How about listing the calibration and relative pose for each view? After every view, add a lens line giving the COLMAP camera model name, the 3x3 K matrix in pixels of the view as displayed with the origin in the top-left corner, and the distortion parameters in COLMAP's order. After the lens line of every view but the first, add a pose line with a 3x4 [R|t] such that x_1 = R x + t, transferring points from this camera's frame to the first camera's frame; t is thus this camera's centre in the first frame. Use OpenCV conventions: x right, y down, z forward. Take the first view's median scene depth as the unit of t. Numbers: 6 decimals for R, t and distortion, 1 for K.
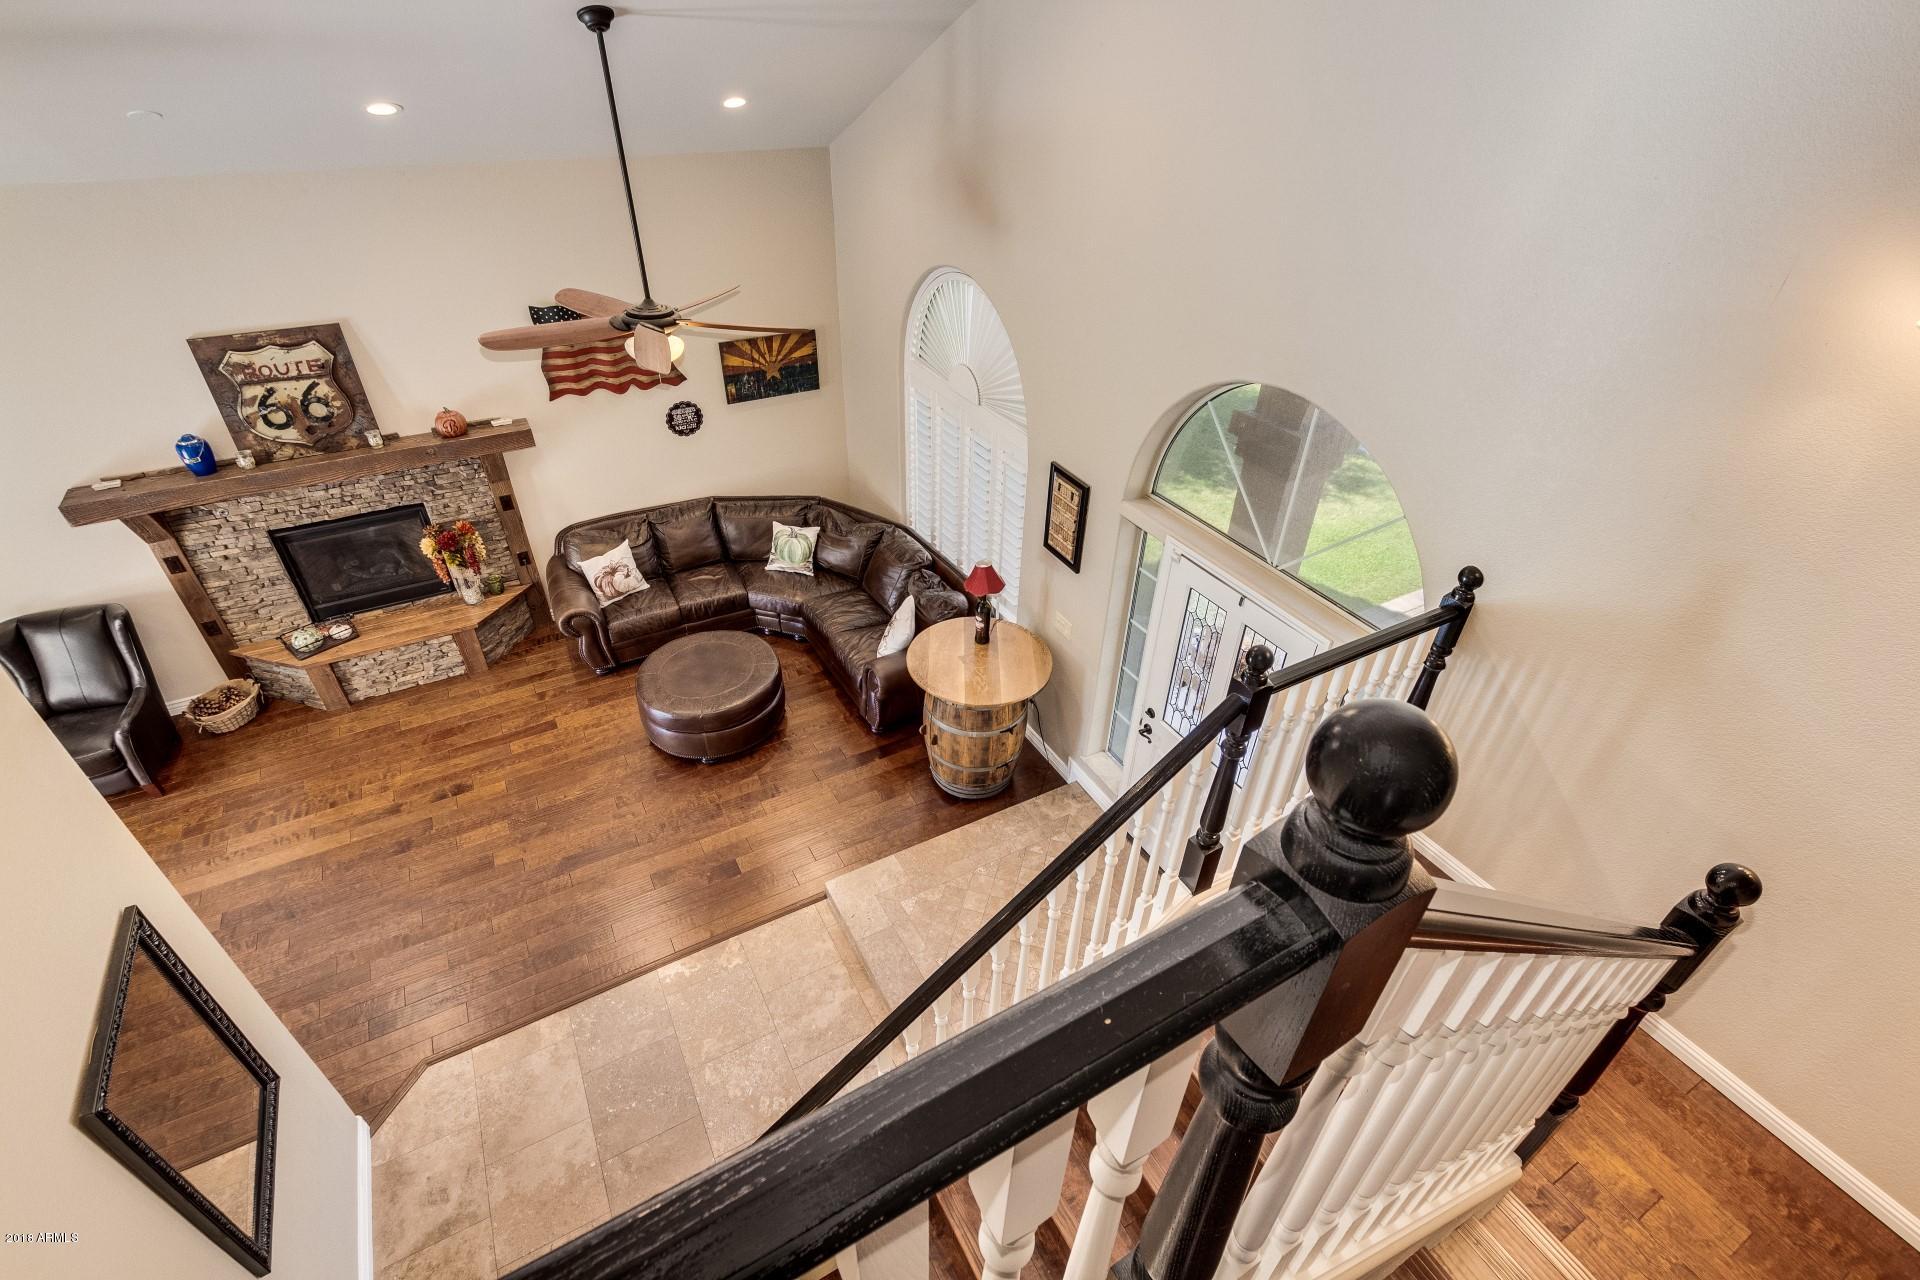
lens RADIAL K [[885.3, 0, 979.2], [0, 885.3, 652.3], [0, 0, 1]] dist [0.006792, -0.003293]
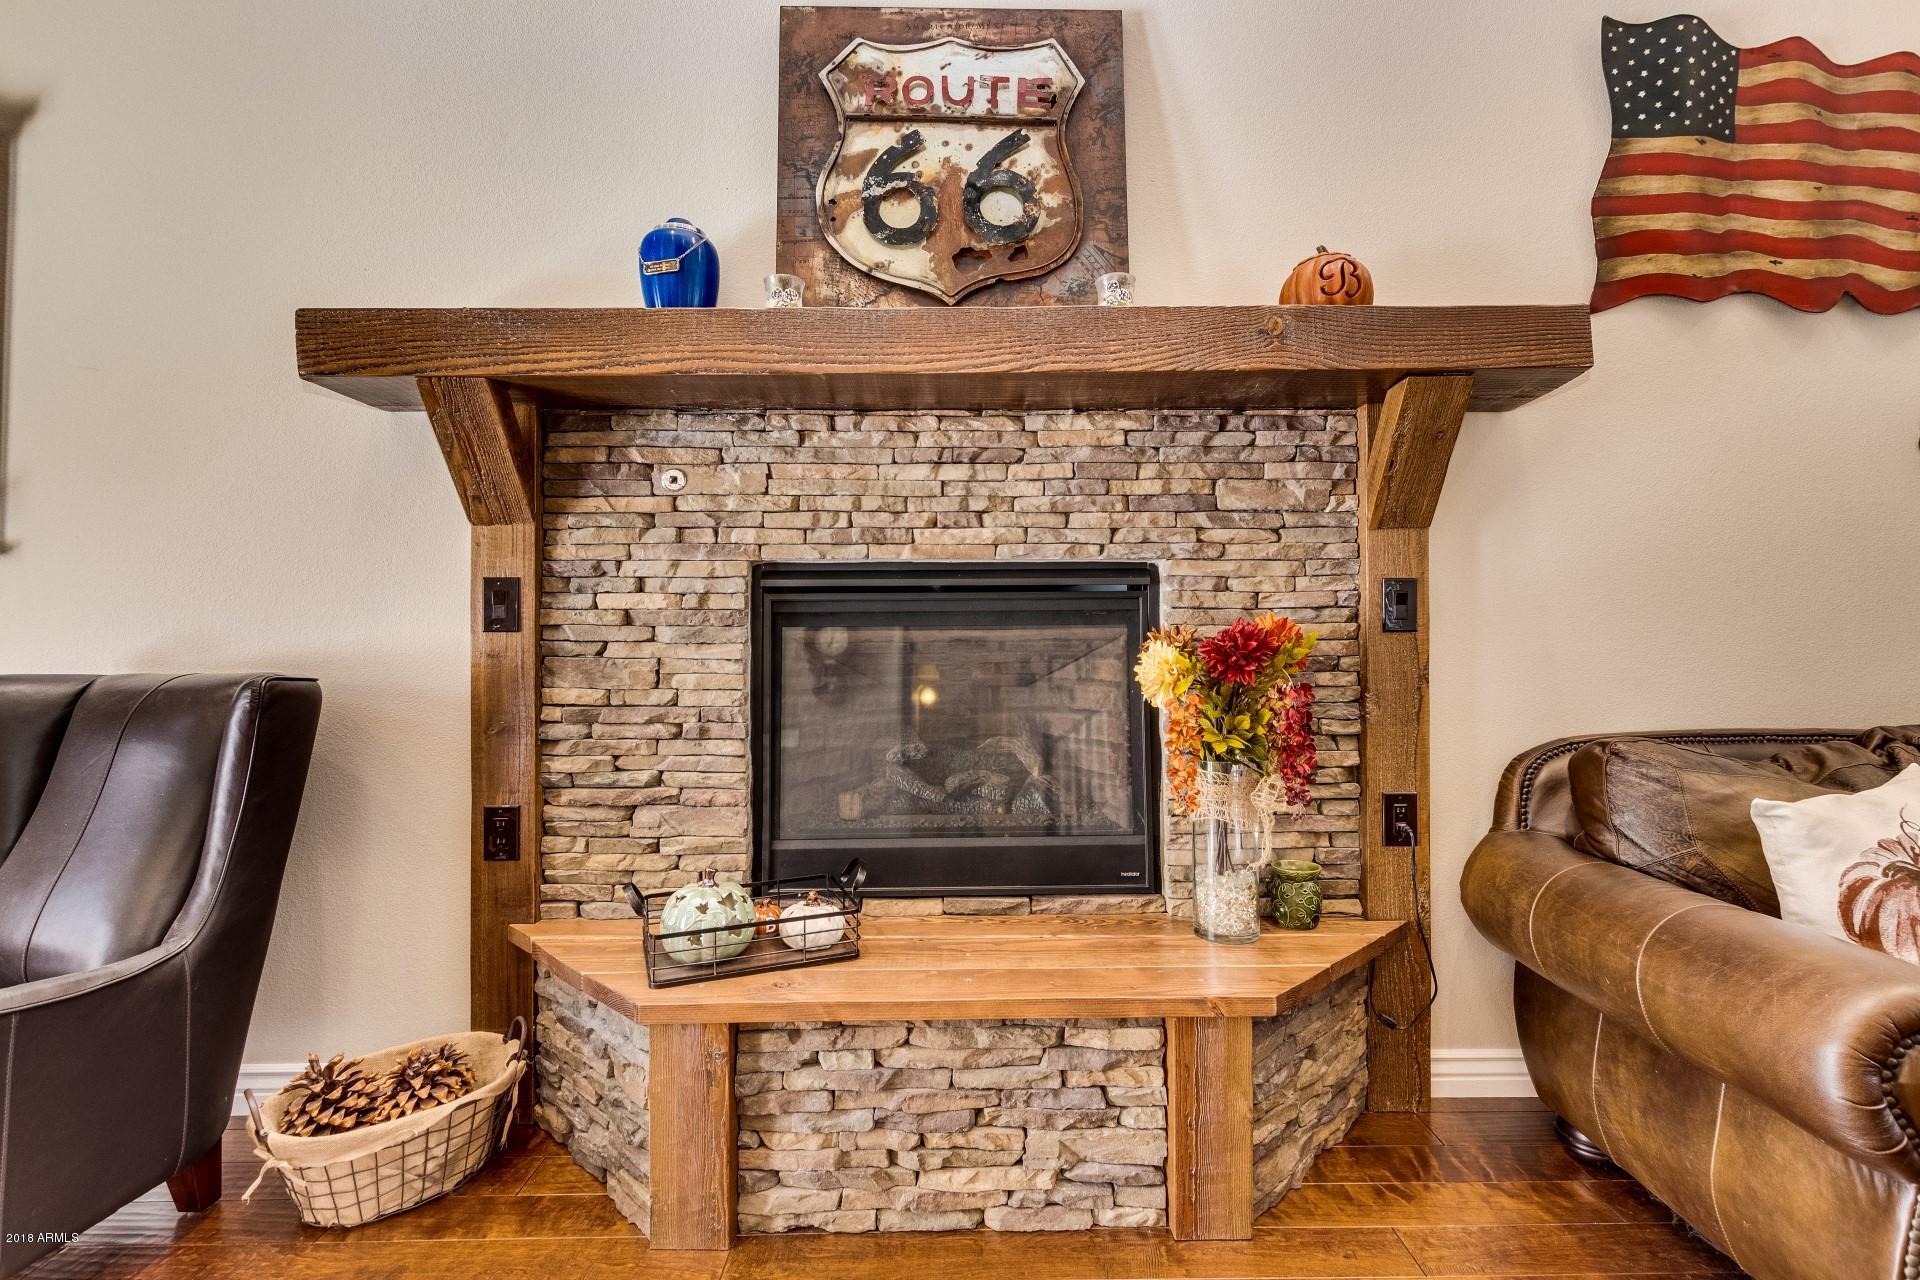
lens RADIAL K [[885.3, 0, 968.0], [0, 885.3, 634.3], [0, 0, 1]] dist [0.006792, -0.003293]
pose [[0.870712, -0.034616, -0.490573, -0.551167], [-0.267039, 0.804377, -0.530724, 0.039117], [0.412977, 0.593110, 0.691137, 0.793963]]
